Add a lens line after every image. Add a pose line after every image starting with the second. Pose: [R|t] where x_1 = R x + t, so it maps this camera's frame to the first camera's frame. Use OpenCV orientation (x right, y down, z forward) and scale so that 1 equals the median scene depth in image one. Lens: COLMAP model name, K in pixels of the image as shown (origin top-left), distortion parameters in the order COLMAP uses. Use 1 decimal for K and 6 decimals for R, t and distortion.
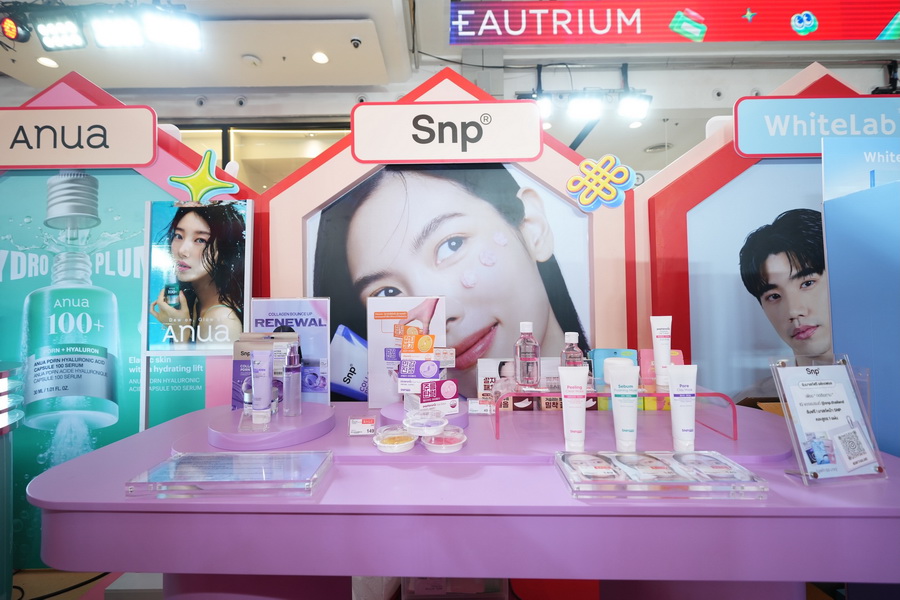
lens RADIAL K [[402.0, 0, 449.9], [0, 402.0, 299.5], [0, 0, 1]] dist [0.000779, -0.000452]
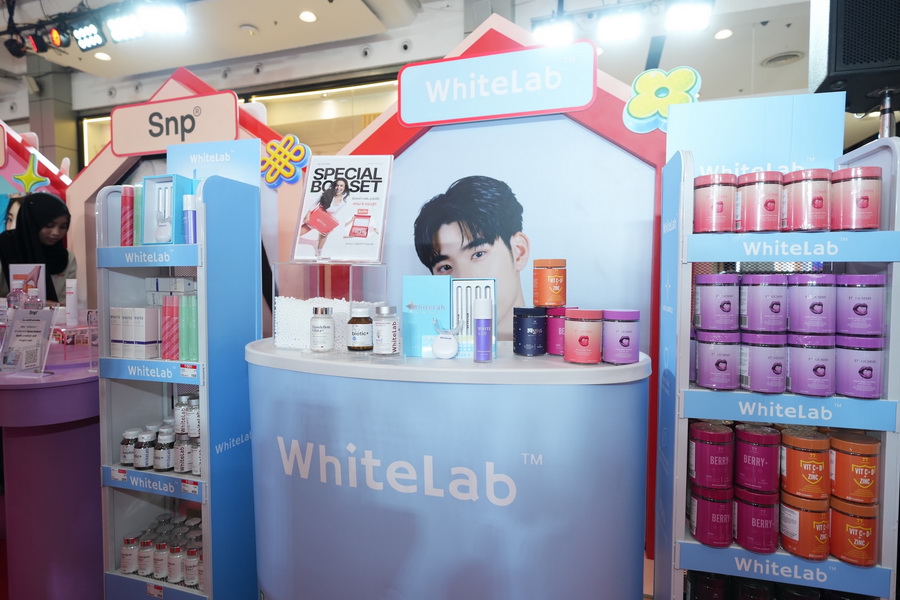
lens RADIAL K [[483.4, 0, 450.6], [0, 483.4, 298.5], [0, 0, 1]] dist [0.003405, -0.001040]
pose [[0.950269, 0.031224, -0.309861, 1.220834], [-0.011481, 0.997797, 0.065338, -0.009810], [0.311219, -0.058531, 0.948534, -0.127177]]
